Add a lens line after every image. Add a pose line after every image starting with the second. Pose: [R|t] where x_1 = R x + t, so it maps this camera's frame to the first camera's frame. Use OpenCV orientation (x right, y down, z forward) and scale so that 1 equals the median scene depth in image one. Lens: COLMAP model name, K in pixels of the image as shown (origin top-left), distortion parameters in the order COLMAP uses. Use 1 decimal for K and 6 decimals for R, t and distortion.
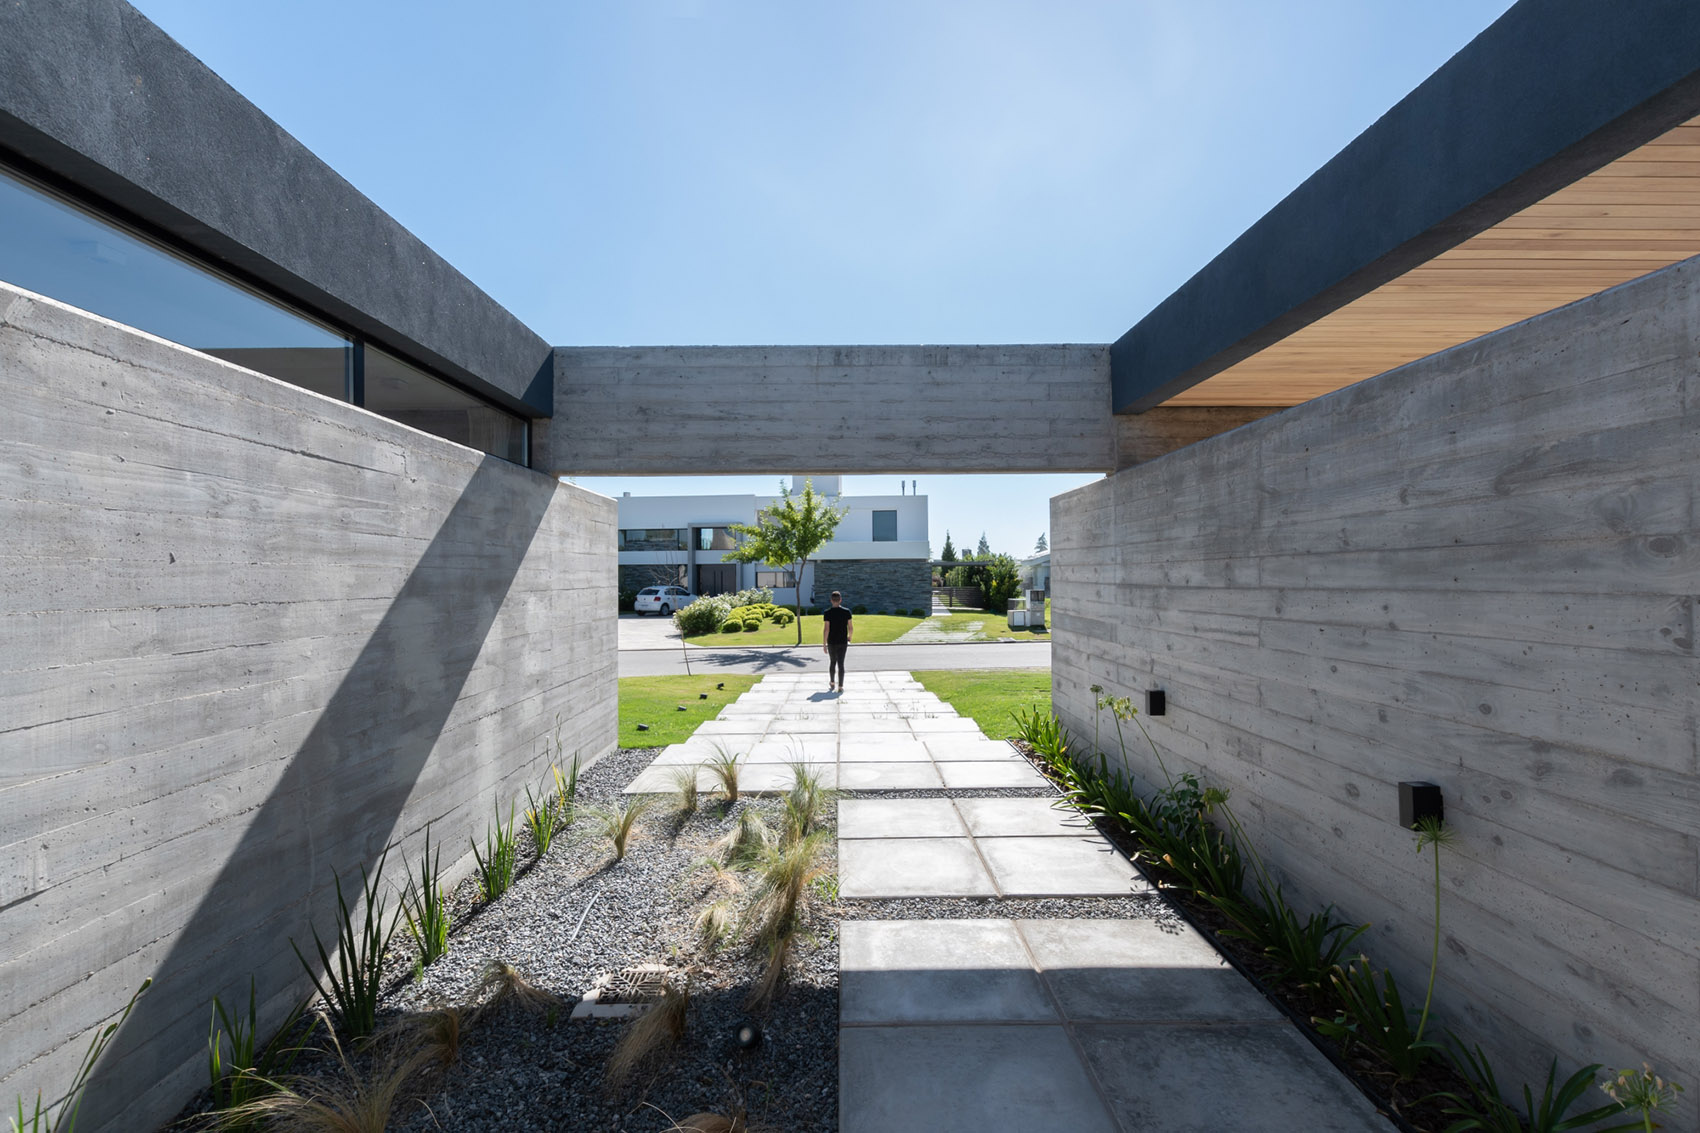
lens RADIAL K [[767.4, 0, 865.1], [0, 767.4, 565.4], [0, 0, 1]] dist [0.009950, -0.003835]
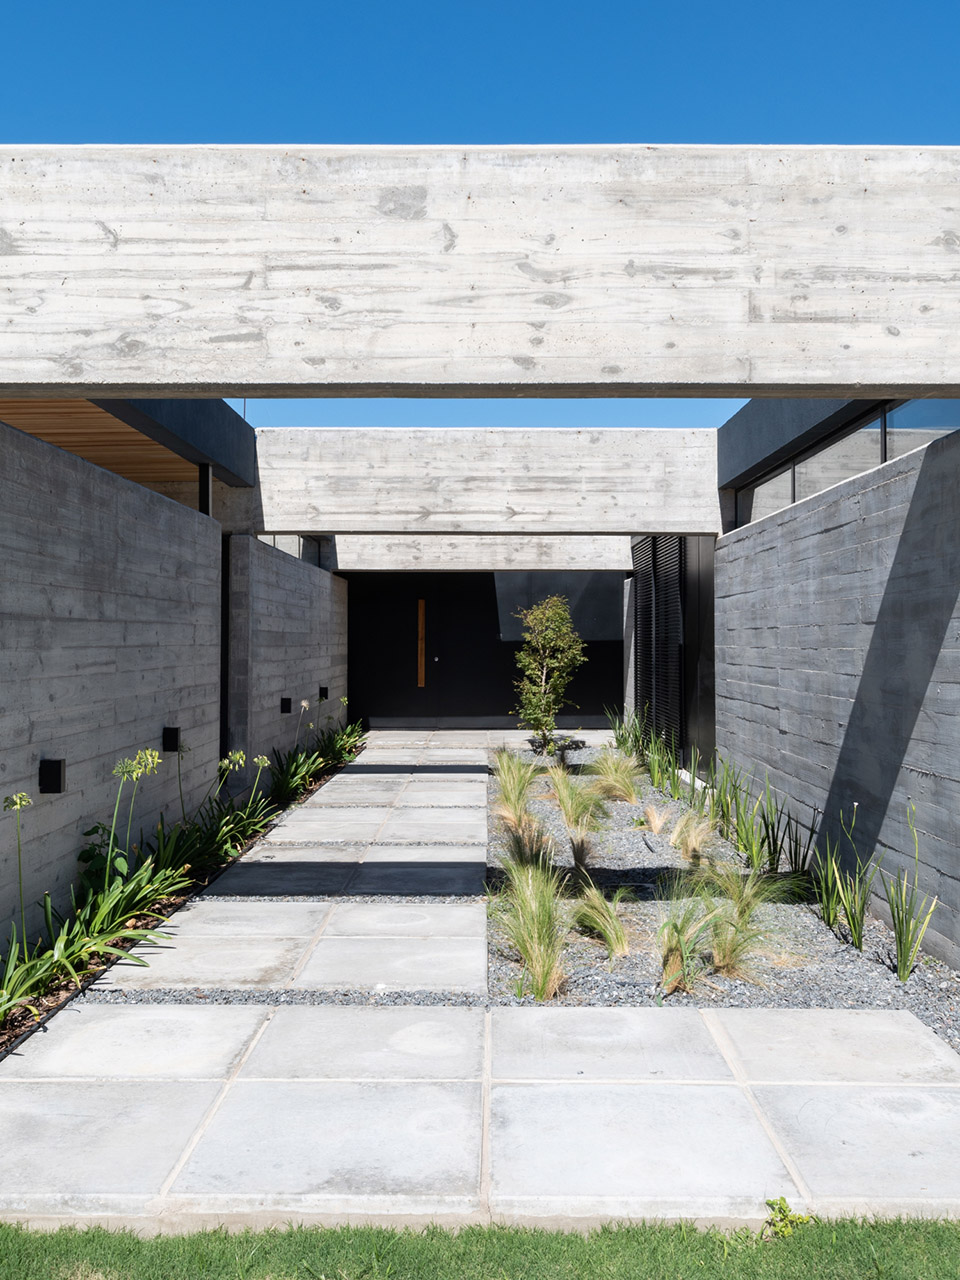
lens RADIAL K [[1195.6, 0, 485.5], [0, 1195.6, 593.4], [0, 0, 1]] dist [0.002821, 0.000000]
pose [[-0.999623, 0.008304, 0.026186, -0.083403], [0.006831, 0.998416, -0.055847, 0.096096], [-0.026609, -0.055647, -0.998096, 2.899284]]
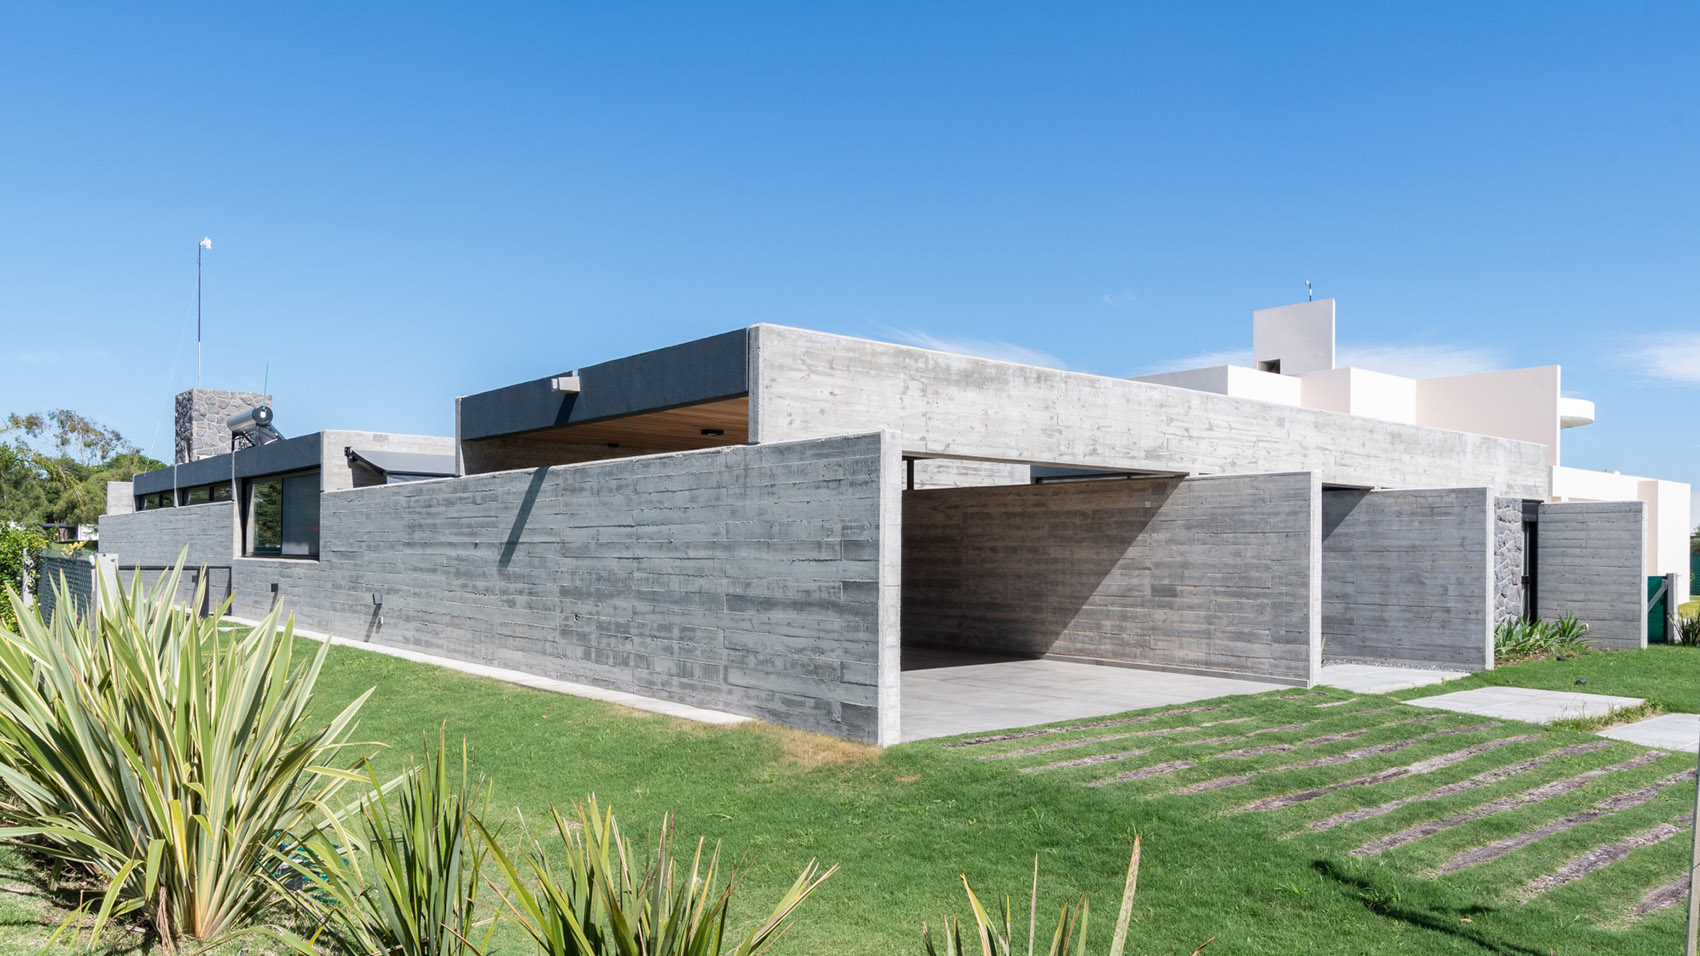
lens RADIAL K [[1177.6, 0, 869.7], [0, 1177.6, 550.3], [0, 0, 1]] dist [0.010054, 0.003984]
pose [[-0.775338, 0.004748, -0.631528, 3.683935], [0.010721, 0.999927, -0.005645, 0.051643], [0.631455, -0.011148, -0.775332, 3.883826]]
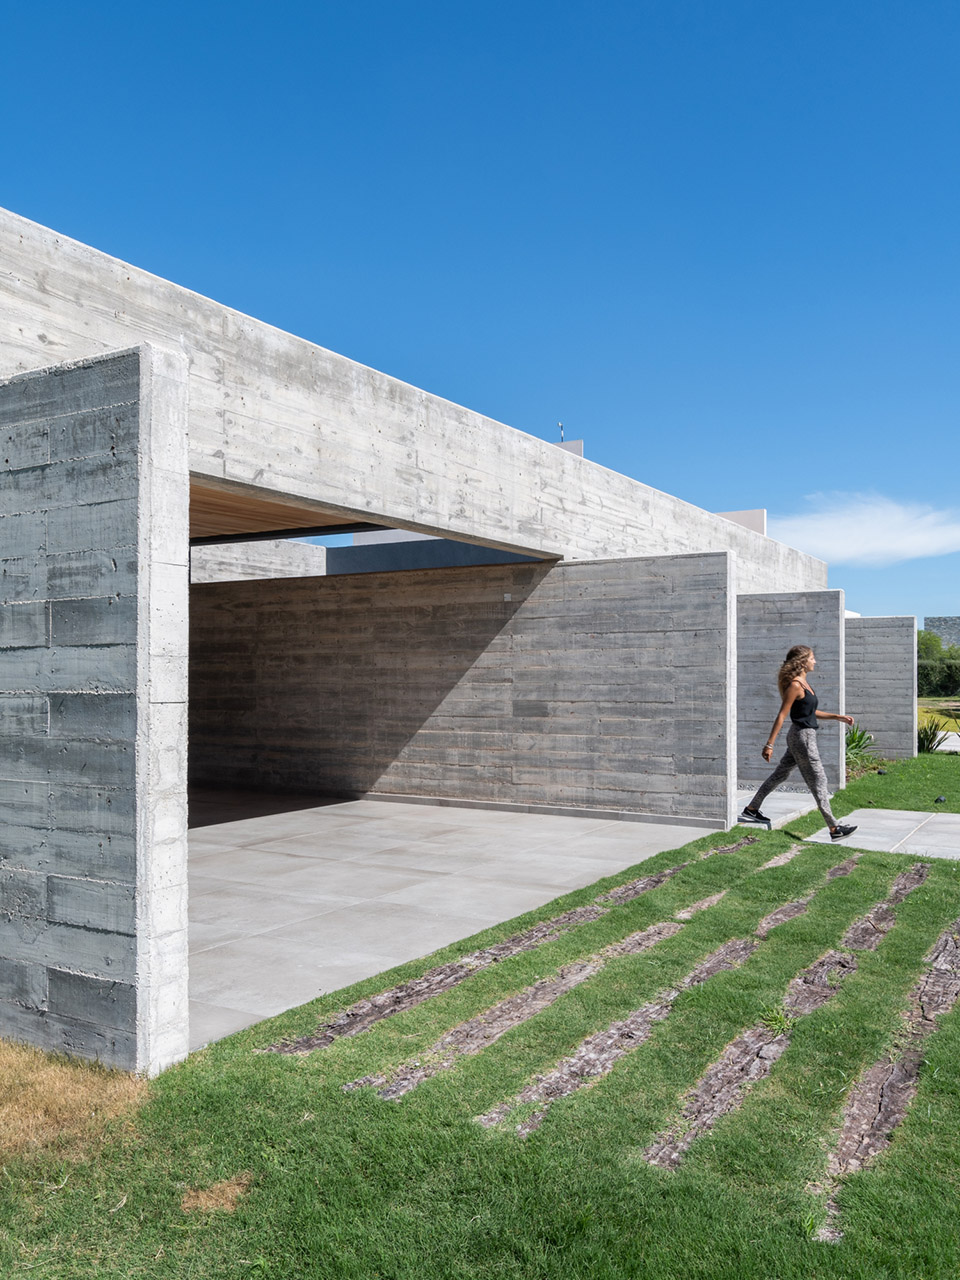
lens RADIAL K [[1026.2, 0, 489.1], [0, 1026.2, 673.3], [0, 0, 1]] dist [0.003668, -0.007802]
pose [[-0.528348, 0.005356, -0.849011, 2.792642], [0.017064, 0.999845, -0.004311, 0.091901], [0.848856, -0.016765, -0.528358, 2.817372]]
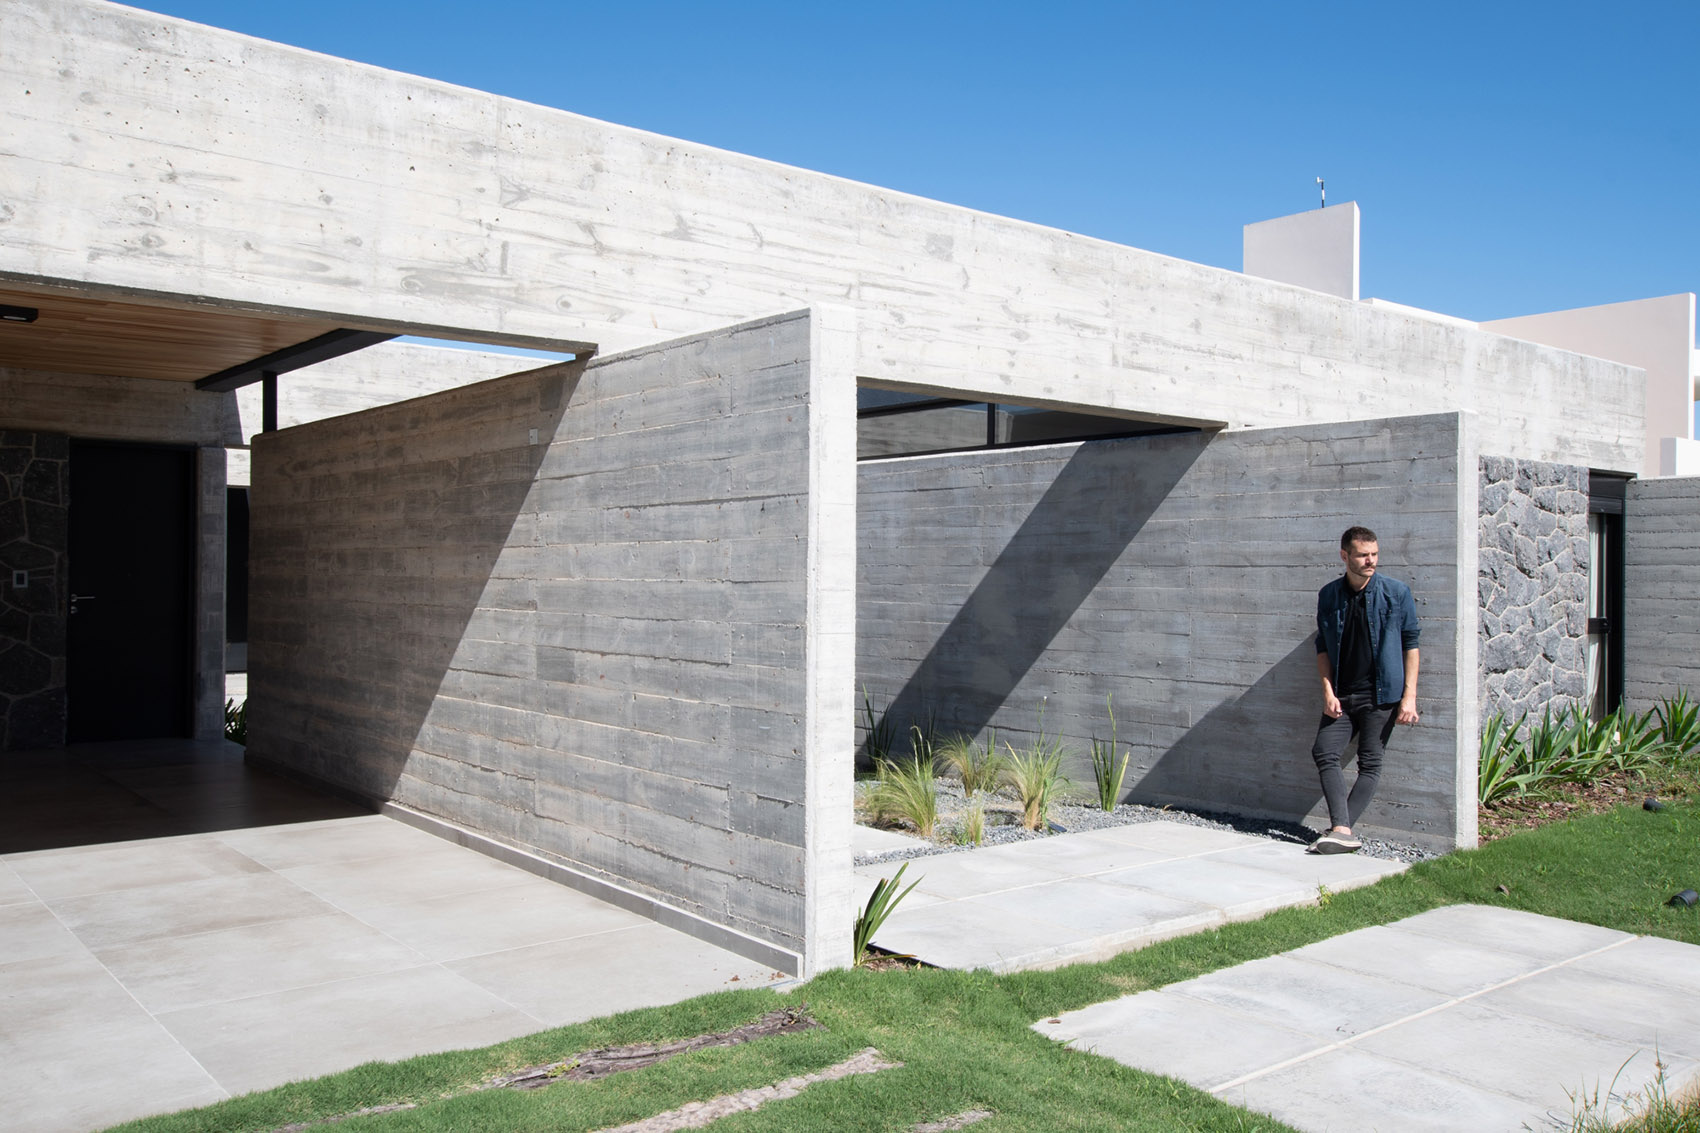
lens RADIAL K [[1389.3, 0, 849.3], [0, 1389.3, 563.3], [0, 0, 1]] dist [0.005892, 0.022456]
pose [[-0.791152, -0.003209, -0.611611, 1.325251], [0.006618, 0.999883, -0.013807, 0.074482], [0.611584, -0.014970, -0.791038, 3.099636]]
